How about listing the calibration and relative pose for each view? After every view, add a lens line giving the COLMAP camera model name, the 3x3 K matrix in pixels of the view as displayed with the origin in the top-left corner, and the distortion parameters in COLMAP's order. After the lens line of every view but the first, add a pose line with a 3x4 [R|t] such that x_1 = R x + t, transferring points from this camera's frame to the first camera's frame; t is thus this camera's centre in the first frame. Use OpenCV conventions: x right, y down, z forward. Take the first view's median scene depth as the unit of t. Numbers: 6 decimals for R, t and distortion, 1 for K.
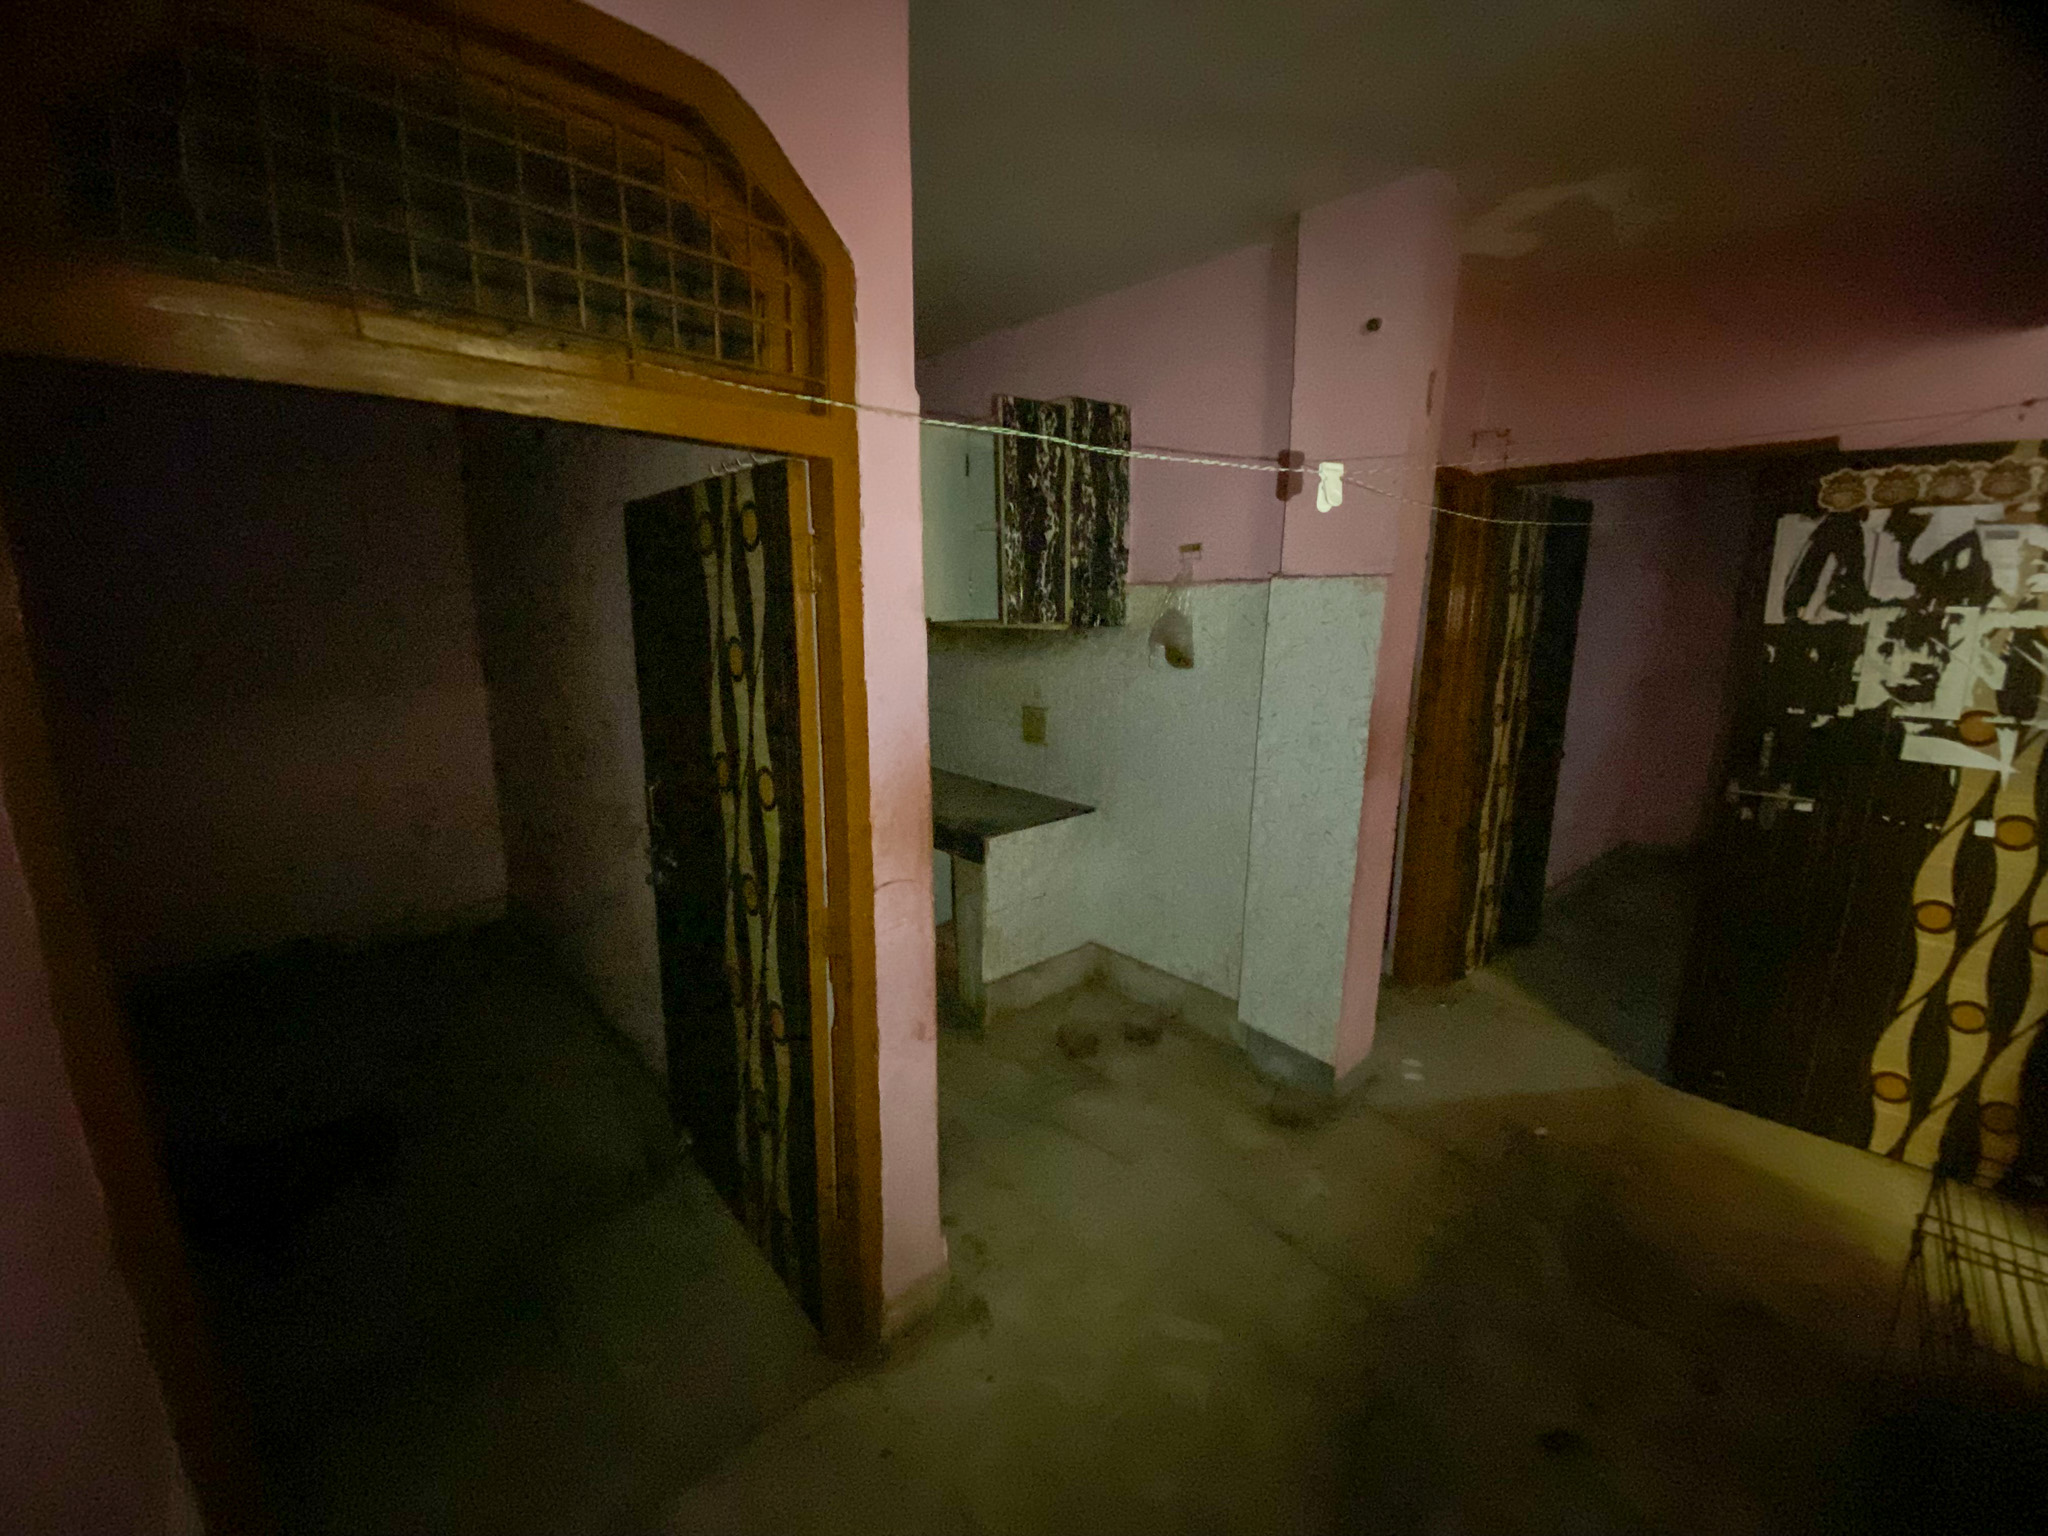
lens RADIAL K [[814.3, 0, 1020.1], [0, 814.3, 746.6], [0, 0, 1]] dist [0.023862, -0.026249]
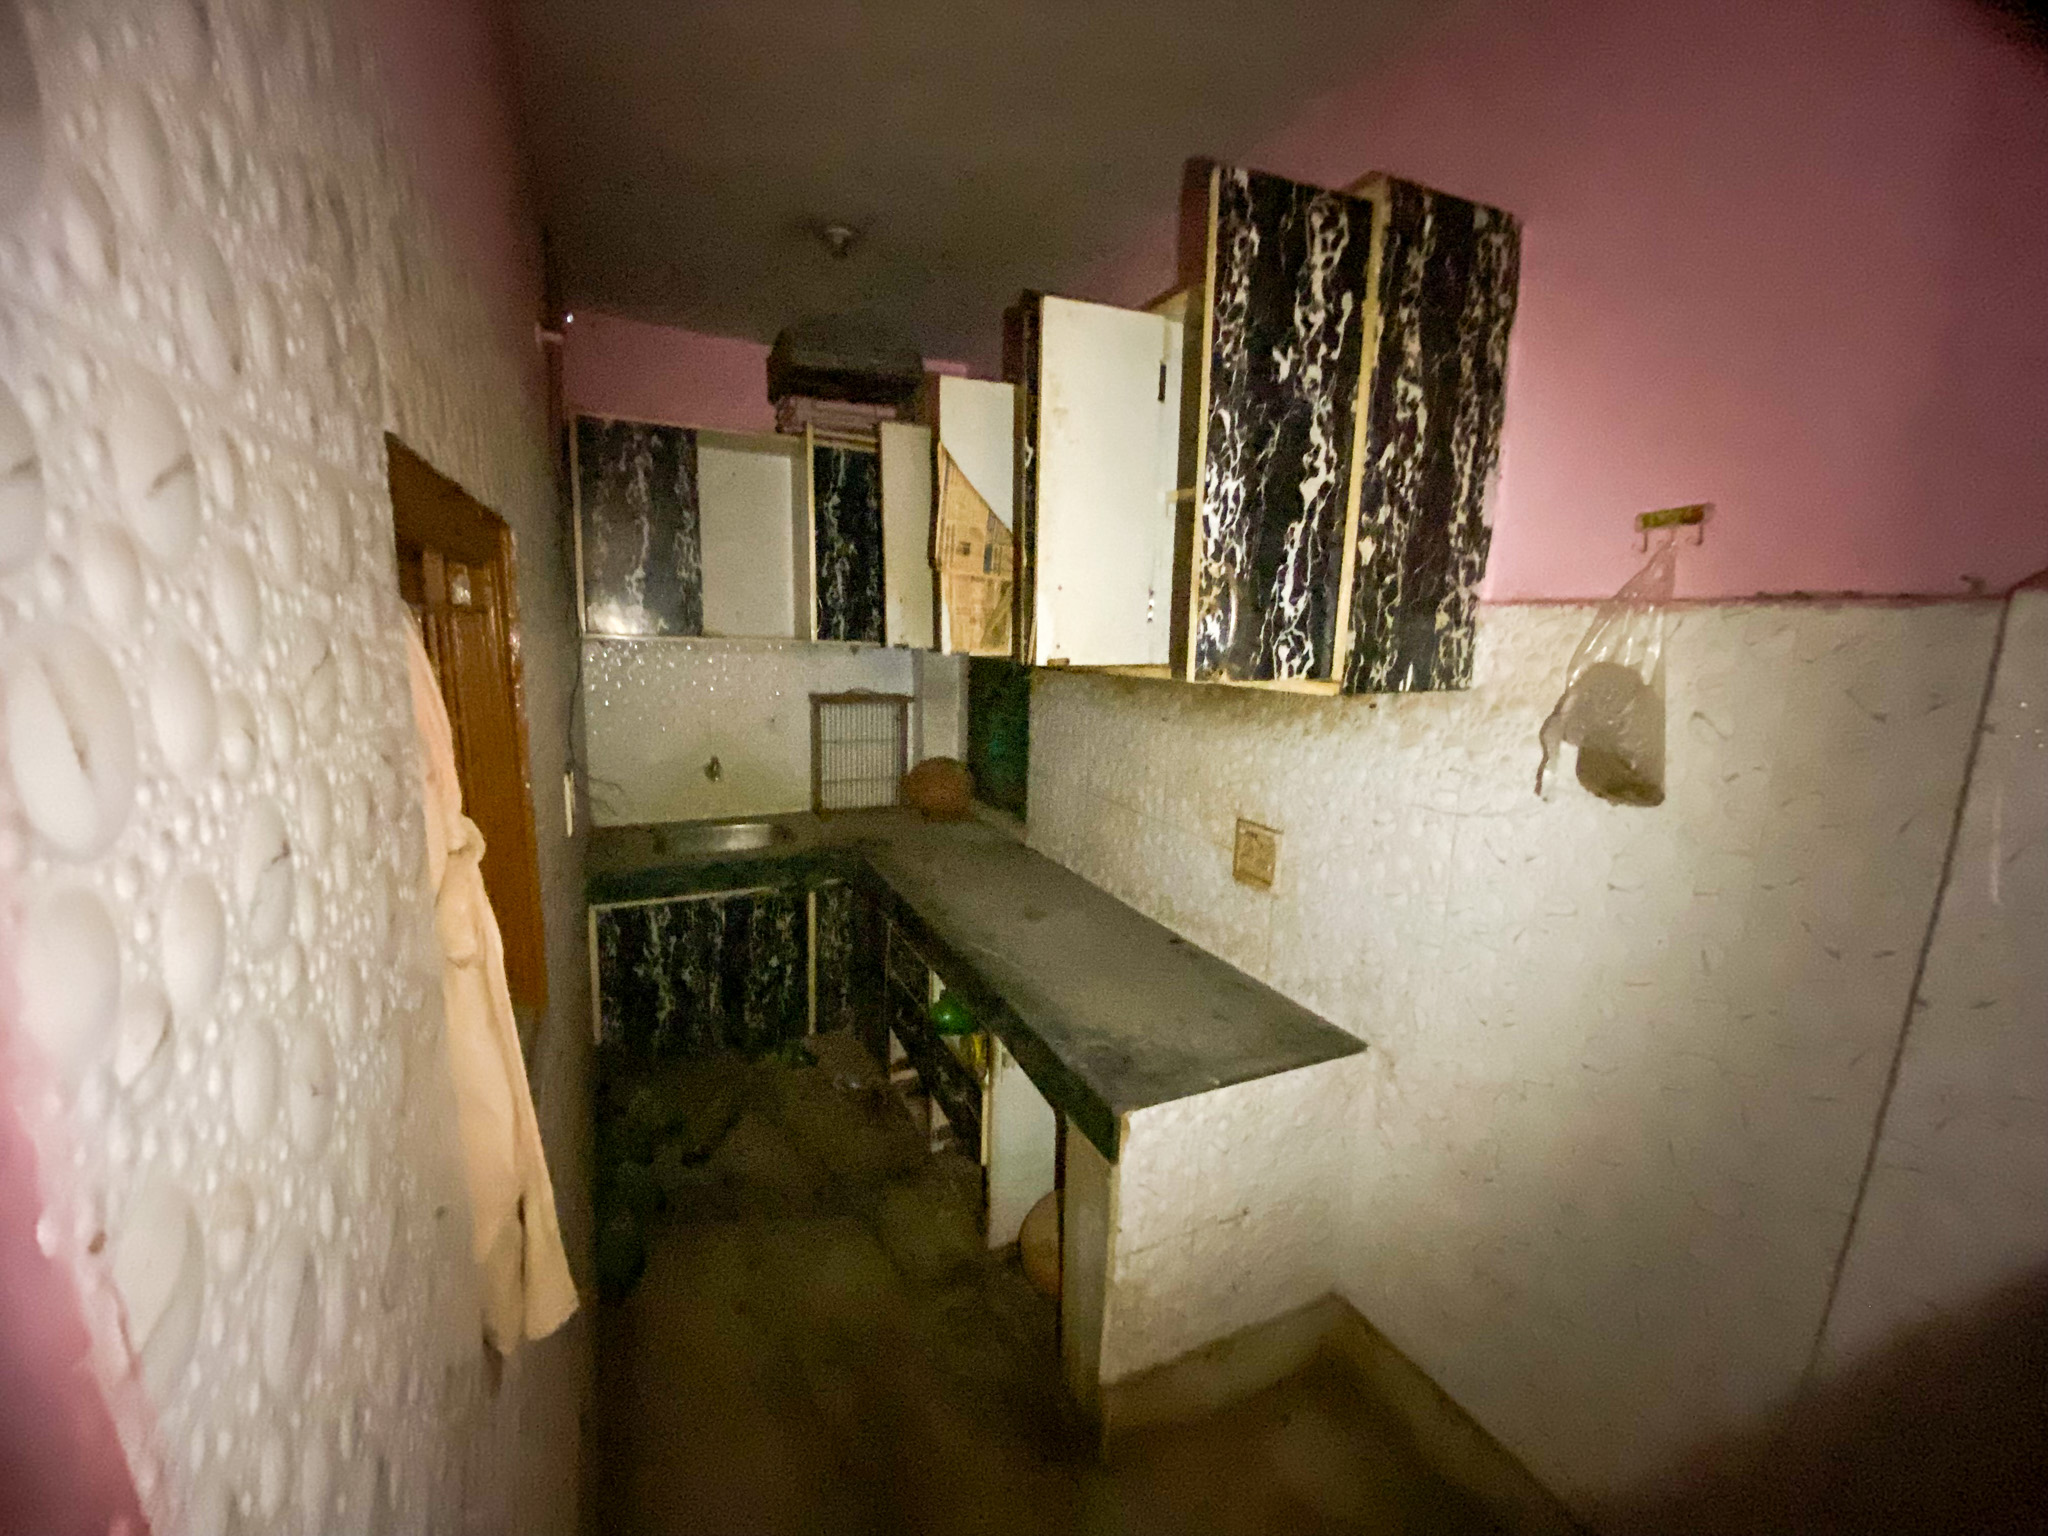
lens RADIAL K [[838.3, 0, 1000.3], [0, 838.3, 751.0], [0, 0, 1]] dist [0.012821, -0.015955]
pose [[0.950441, 0.078082, -0.300939, 0.023119], [-0.086659, 0.996122, -0.015235, -0.090419], [0.298583, 0.040559, 0.953522, 0.499467]]
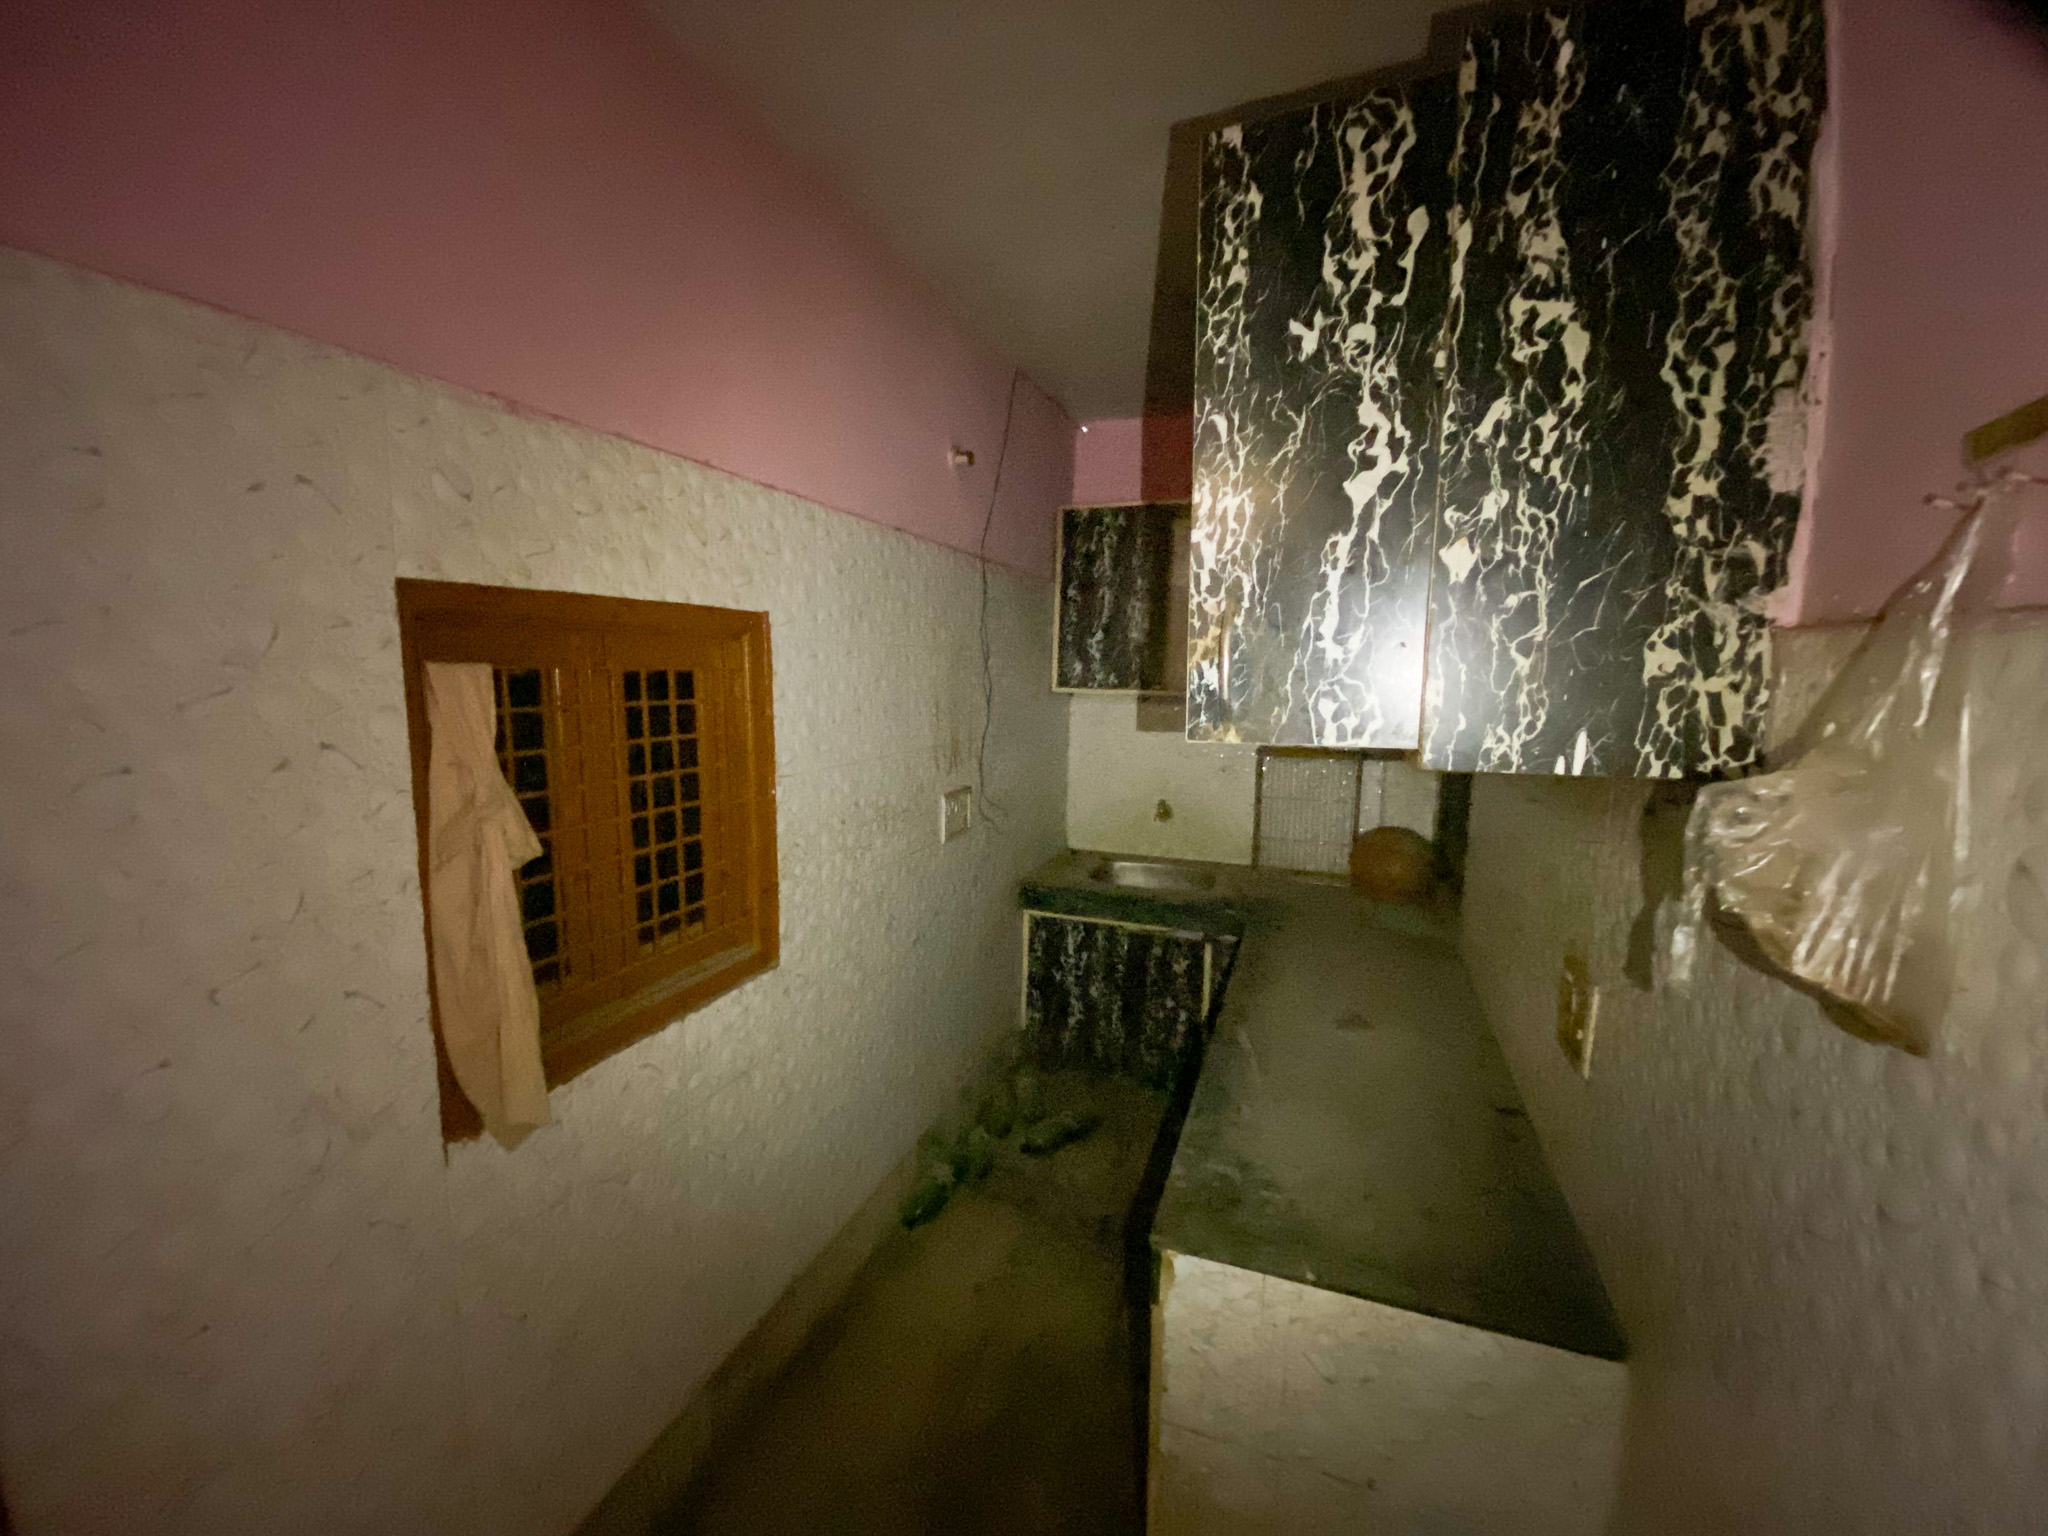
lens RADIAL K [[814.3, 0, 1020.1], [0, 814.3, 746.6], [0, 0, 1]] dist [0.023862, -0.026249]
pose [[0.449803, 0.101494, -0.887342, 0.274051], [-0.173424, 0.984537, 0.024700, -0.136498], [0.876129, 0.142776, 0.460449, 0.724852]]
